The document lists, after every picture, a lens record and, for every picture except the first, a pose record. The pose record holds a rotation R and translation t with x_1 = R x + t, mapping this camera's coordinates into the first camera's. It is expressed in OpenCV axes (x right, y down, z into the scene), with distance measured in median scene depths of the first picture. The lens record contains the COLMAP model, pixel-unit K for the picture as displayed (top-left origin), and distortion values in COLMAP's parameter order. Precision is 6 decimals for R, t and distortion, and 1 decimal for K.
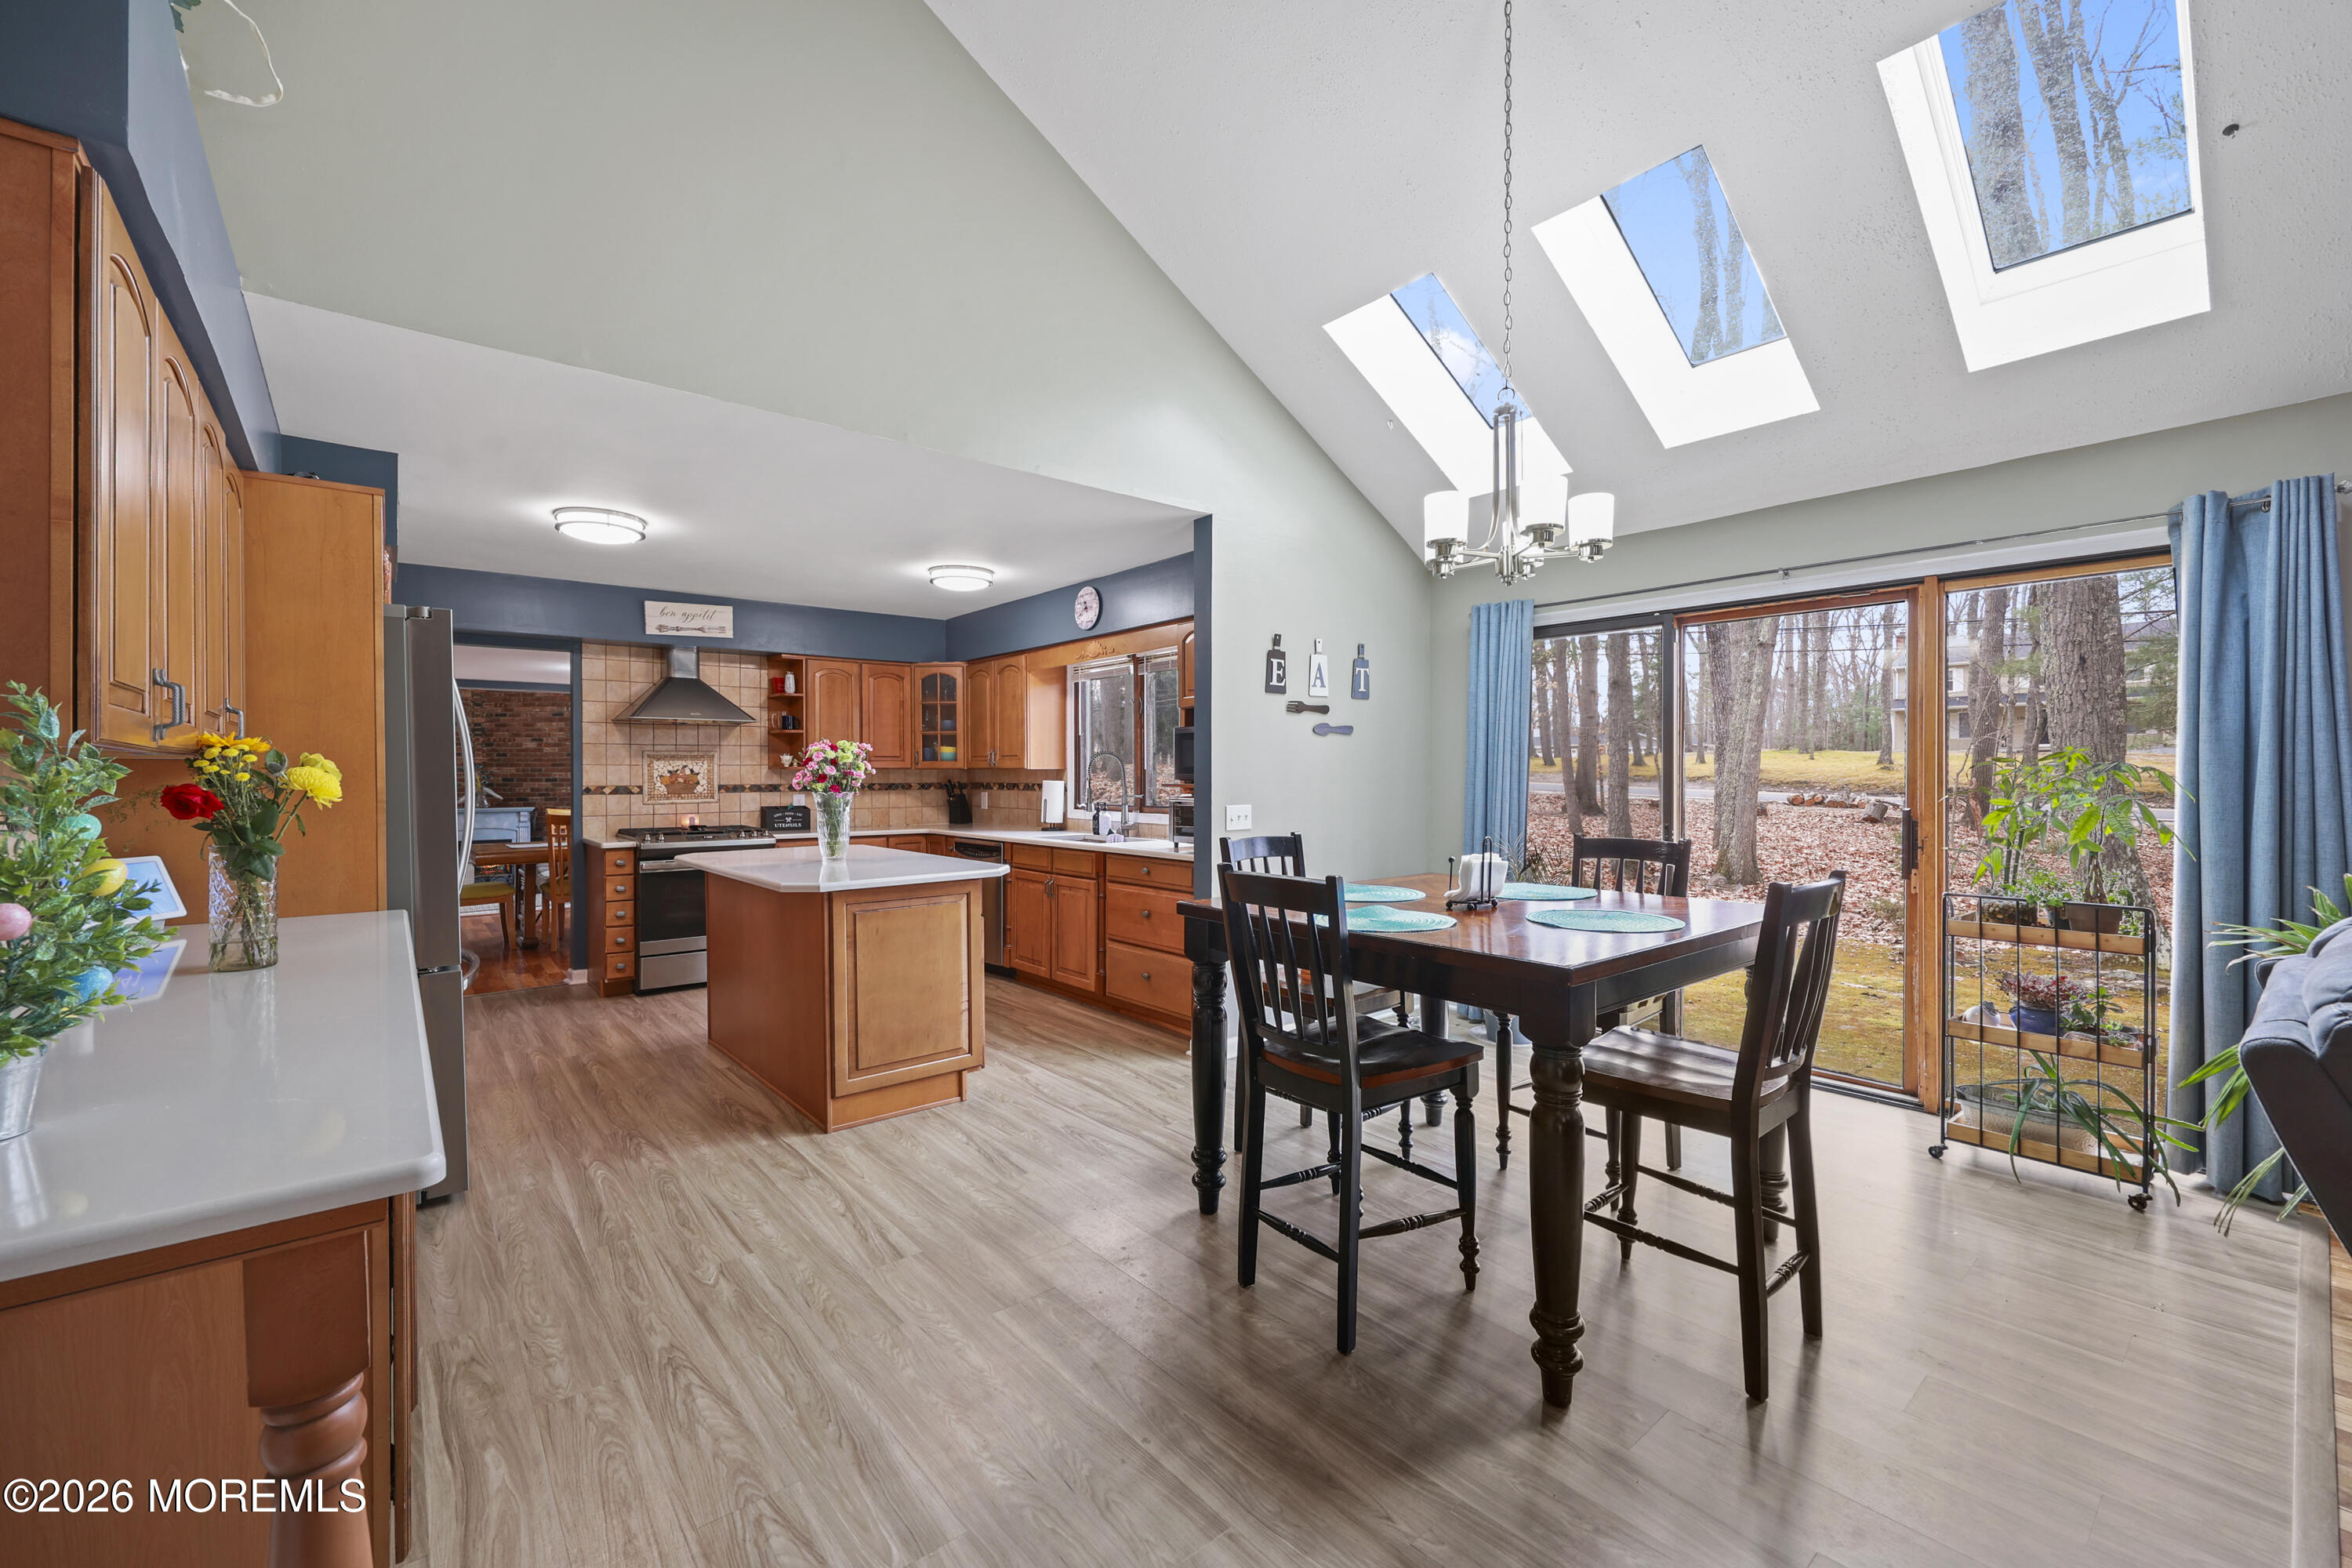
lens RADIAL K [[950.7, 0, 1177.9], [0, 950.7, 782.5], [0, 0, 1]] dist [-0.000837, 0.000157]
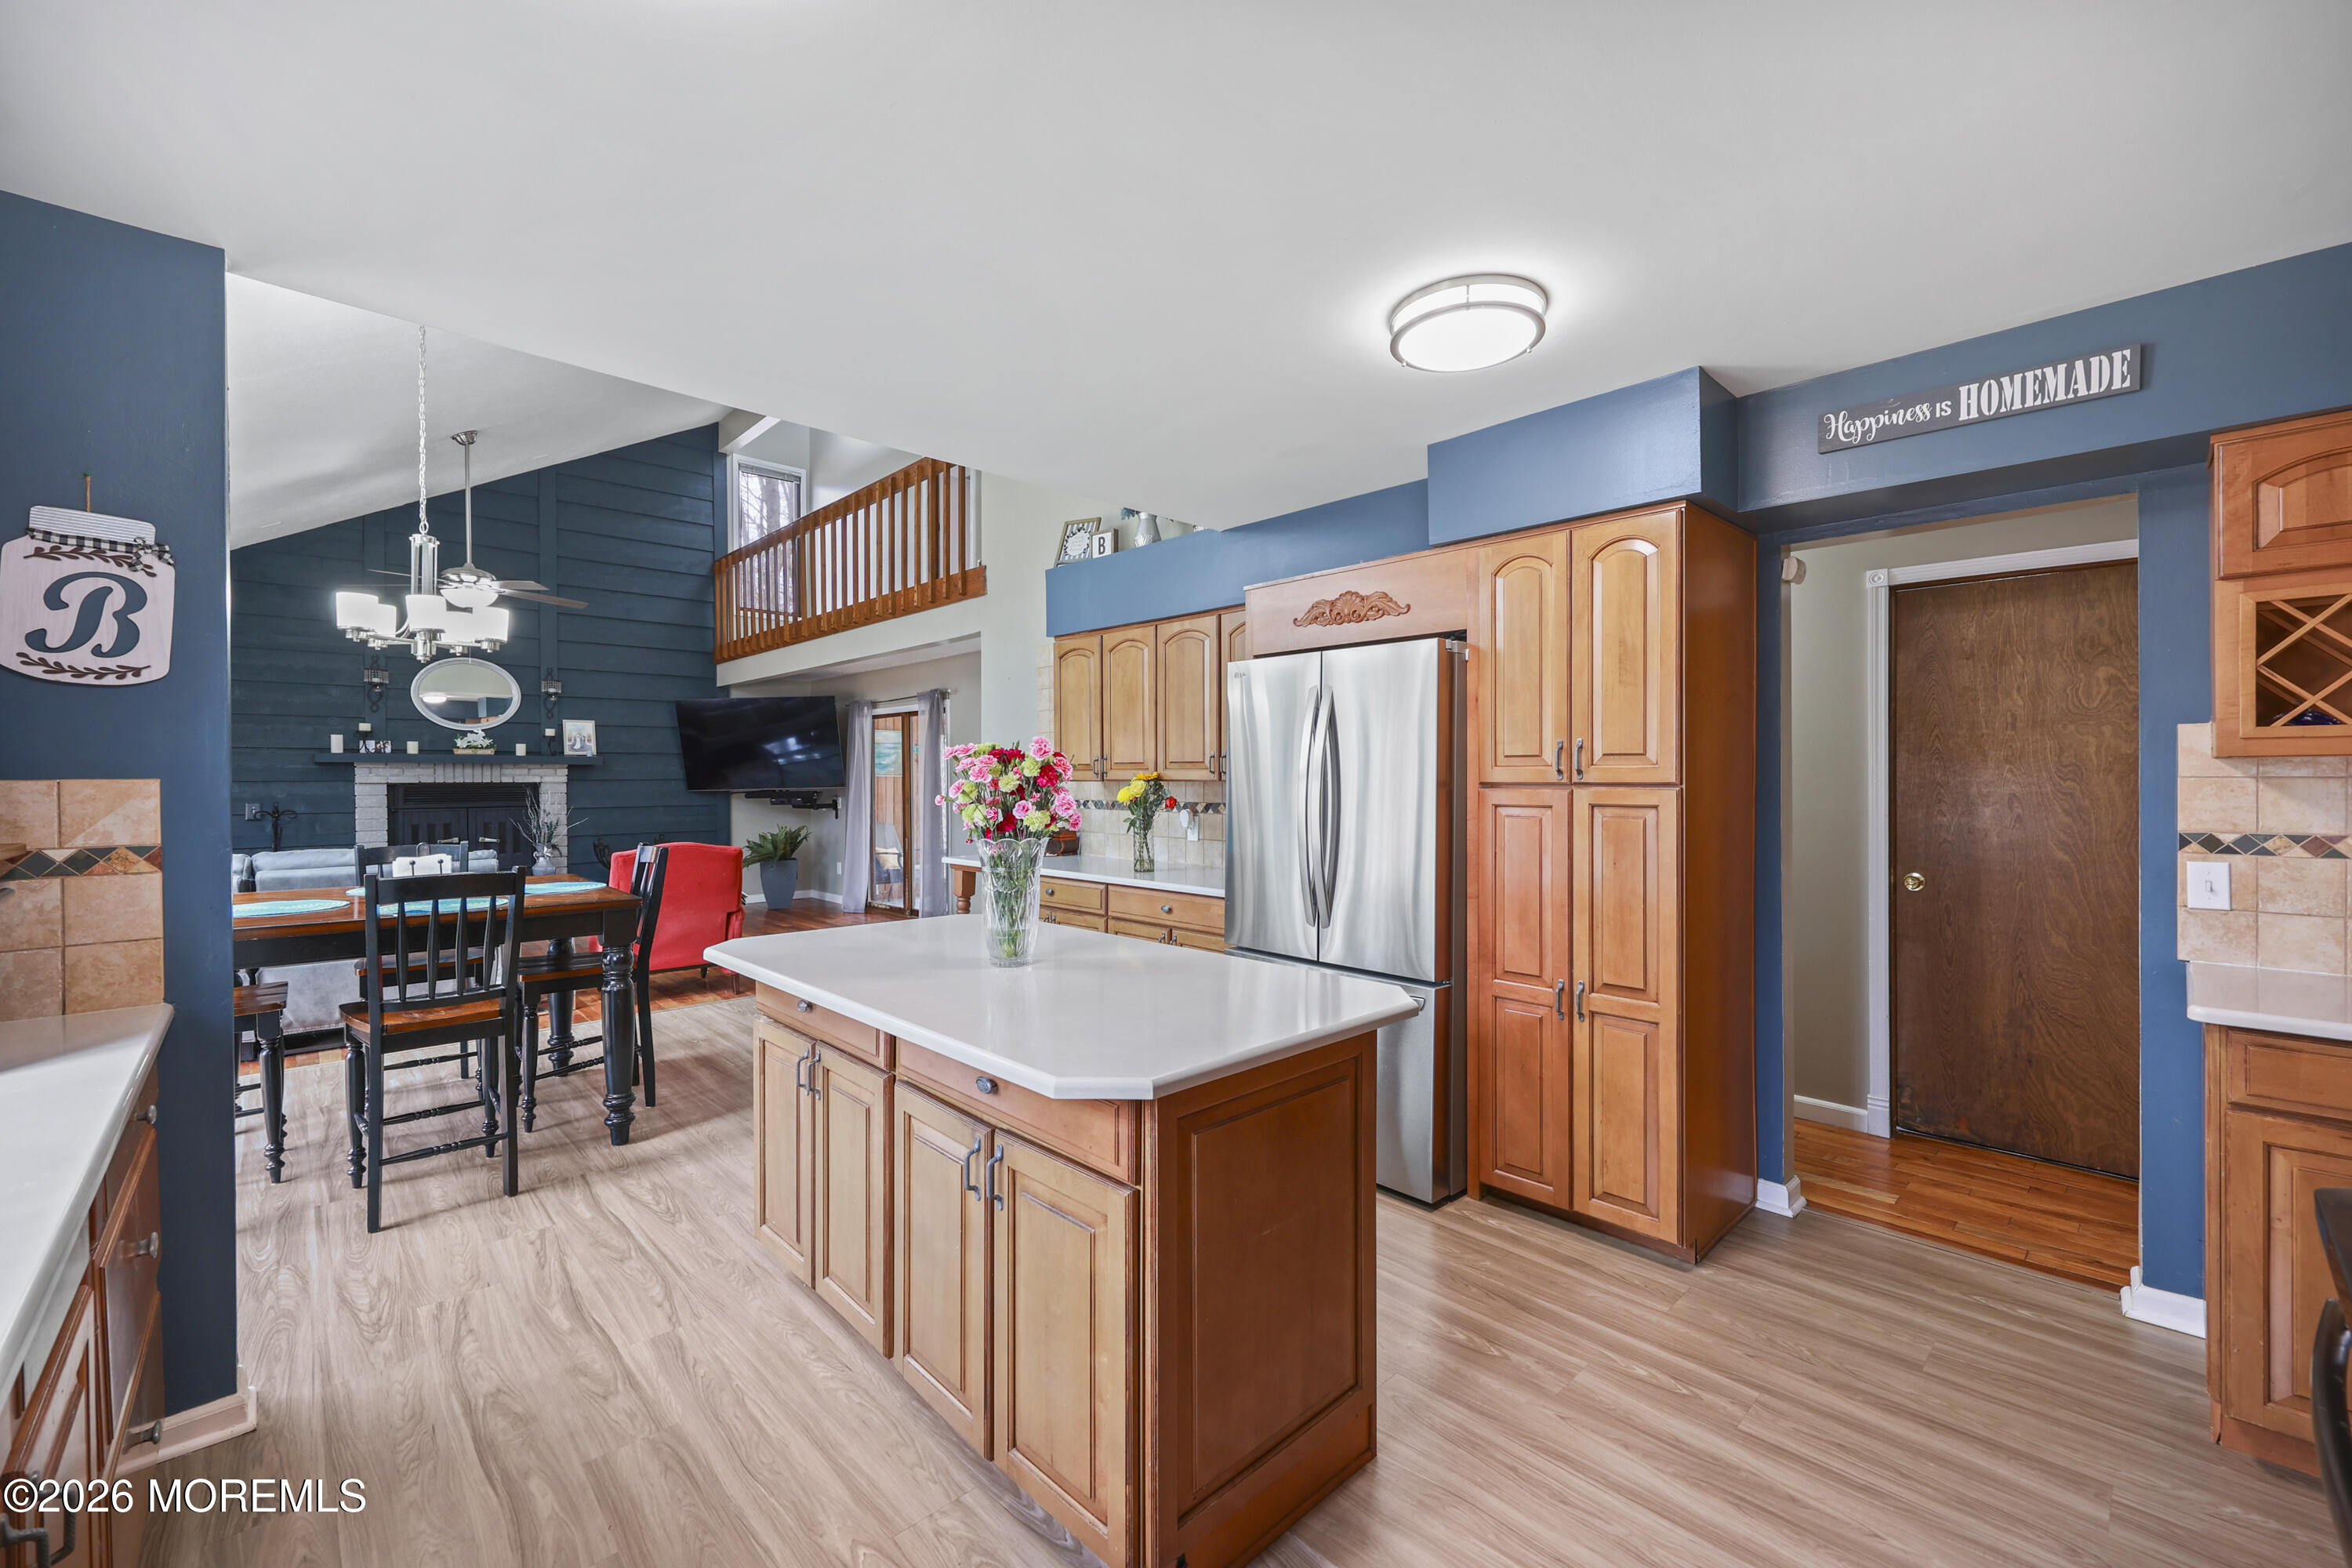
lens RADIAL K [[958.4, 0, 1176.0], [0, 958.4, 784.0], [0, 0, 1]] dist [0.001766, 0.000171]
pose [[-0.998312, 0.006048, -0.057755, -0.309066], [0.005025, 0.999828, 0.017834, -0.020713], [0.057853, 0.017513, -0.998171, 1.126730]]
